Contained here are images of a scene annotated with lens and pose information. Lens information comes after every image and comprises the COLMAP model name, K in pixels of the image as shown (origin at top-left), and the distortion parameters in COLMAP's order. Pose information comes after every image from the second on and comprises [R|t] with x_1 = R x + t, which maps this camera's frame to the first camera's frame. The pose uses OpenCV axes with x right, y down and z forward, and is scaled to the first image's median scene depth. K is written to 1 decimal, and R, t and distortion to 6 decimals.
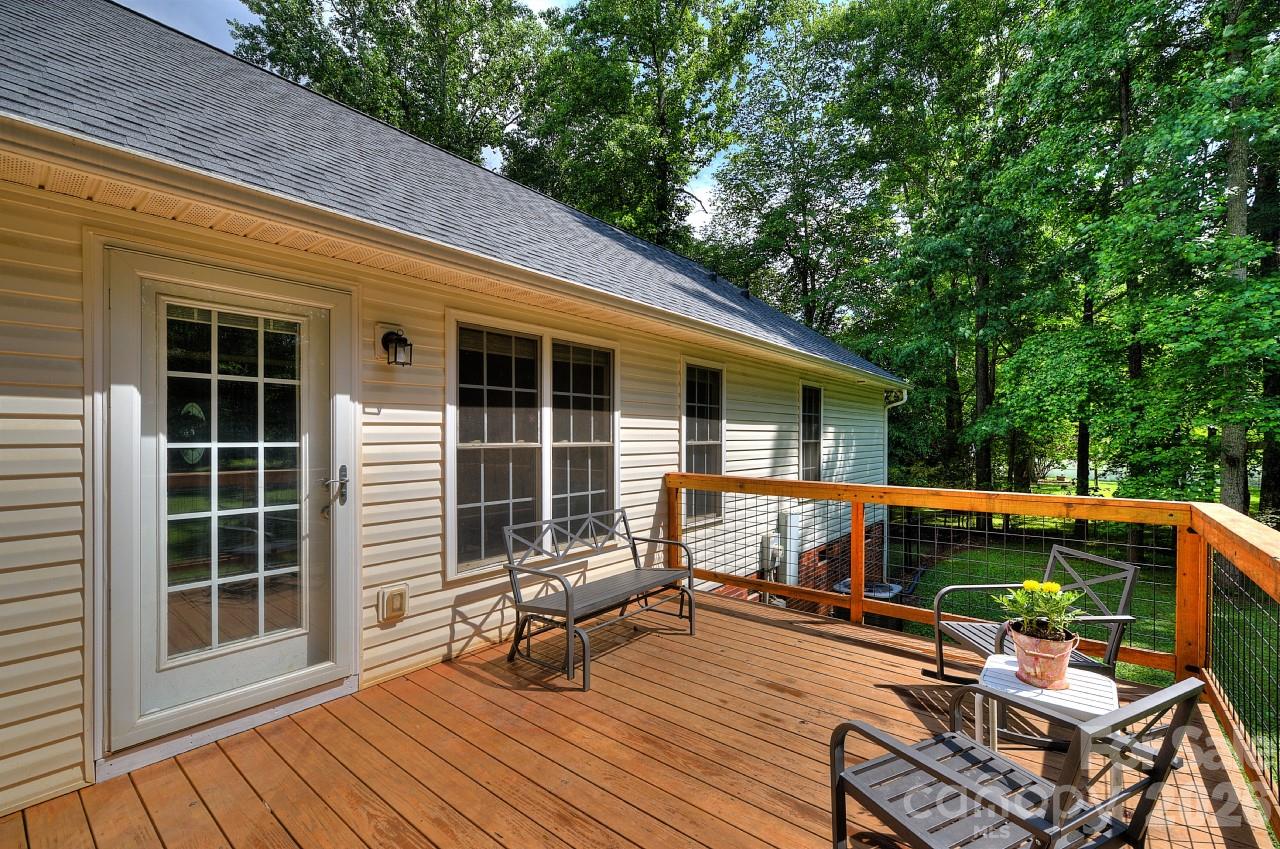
lens RADIAL K [[546.8, 0, 643.4], [0, 546.8, 435.2], [0, 0, 1]] dist [0.002838, 0.001514]
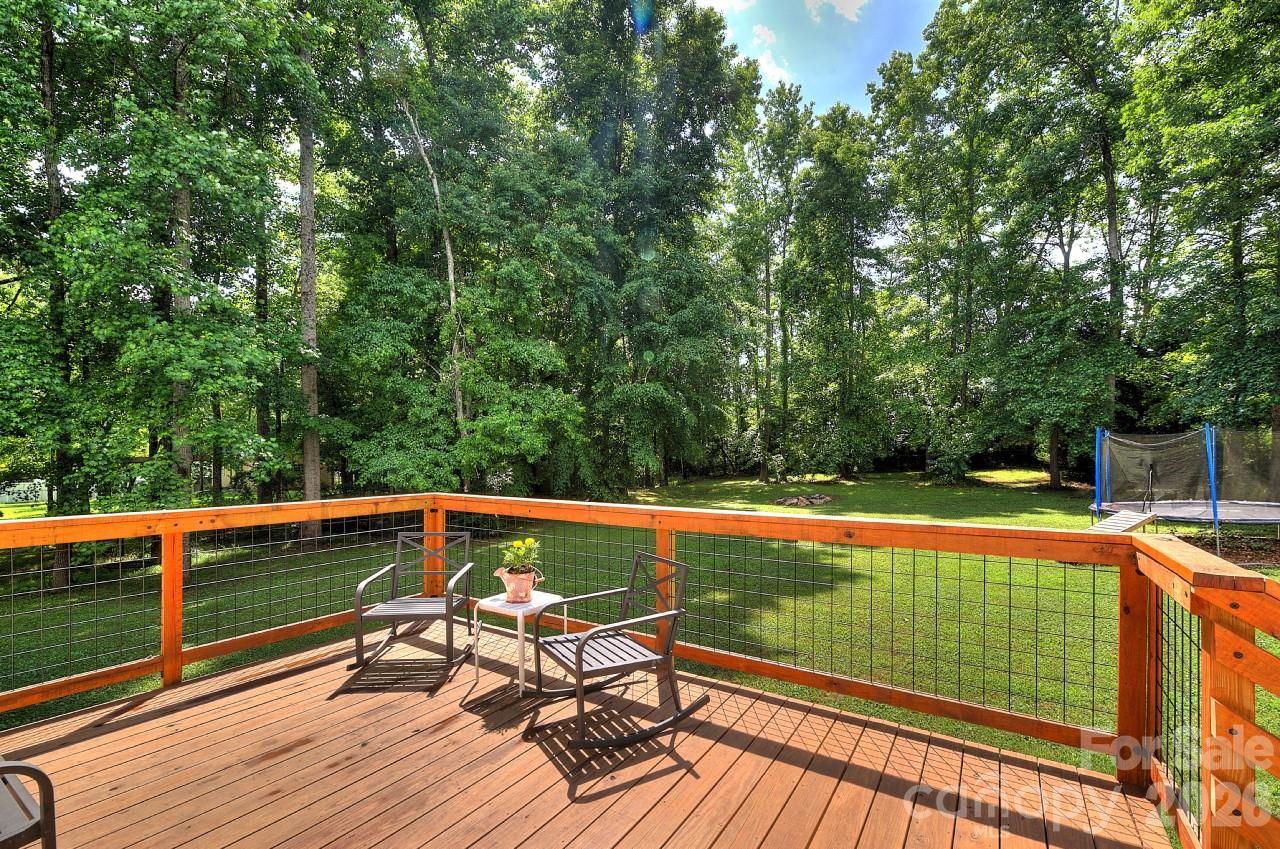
lens RADIAL K [[546.8, 0, 655.2], [0, 546.8, 456.5], [0, 0, 1]] dist [0.002838, 0.001514]
pose [[-0.122281, -0.004192, 0.992487, -0.644874], [-0.009543, 0.999950, 0.003048, 0.002156], [-0.992450, -0.009098, -0.122315, 0.529110]]
